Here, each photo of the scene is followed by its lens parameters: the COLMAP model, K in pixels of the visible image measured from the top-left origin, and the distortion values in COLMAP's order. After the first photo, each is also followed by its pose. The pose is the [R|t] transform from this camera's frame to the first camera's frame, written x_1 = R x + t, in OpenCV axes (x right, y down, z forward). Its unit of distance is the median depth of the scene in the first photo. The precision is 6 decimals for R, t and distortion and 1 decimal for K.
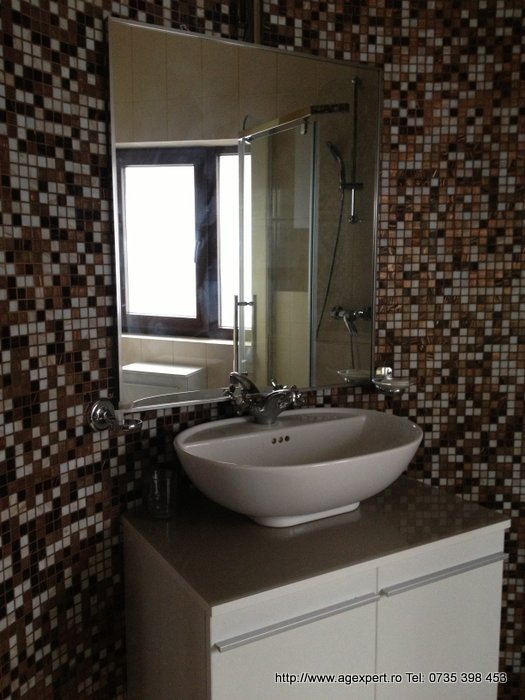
lens RADIAL K [[710.0, 0, 257.8], [0, 710.0, 353.0], [0, 0, 1]] dist [0.130128, -0.303267]
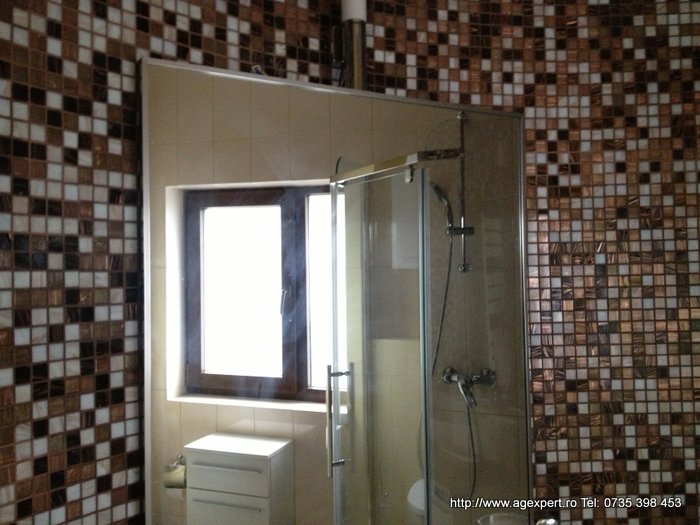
lens RADIAL K [[716.2, 0, 344.9], [0, 716.2, 245.0], [0, 0, 1]] dist [0.166002, -0.403771]
pose [[0.999887, -0.014647, -0.003363, -0.012975], [0.013880, 0.985860, -0.166993, -0.134379], [0.005761, 0.166927, 0.985952, 0.270276]]
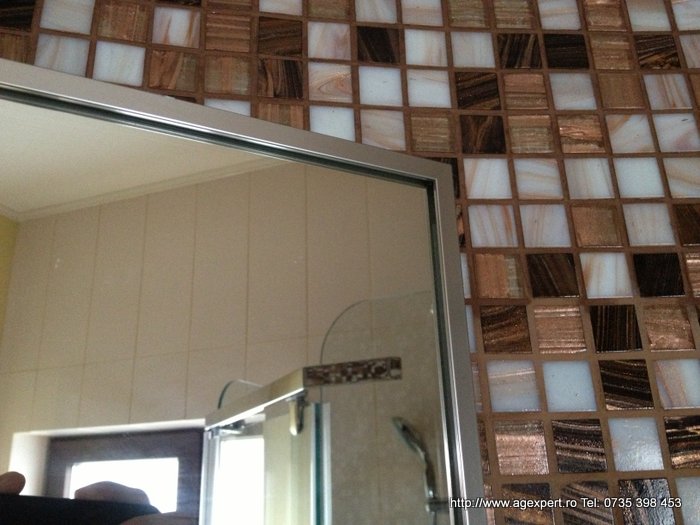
lens RADIAL K [[710.0, 0, 318.8], [0, 710.0, 241.6], [0, 0, 1]] dist [0.130128, -0.303267]
pose [[0.996495, -0.054117, -0.063787, 0.150664], [0.018602, 0.886808, -0.461763, -0.305900], [0.081556, 0.458958, 0.884707, 0.852469]]
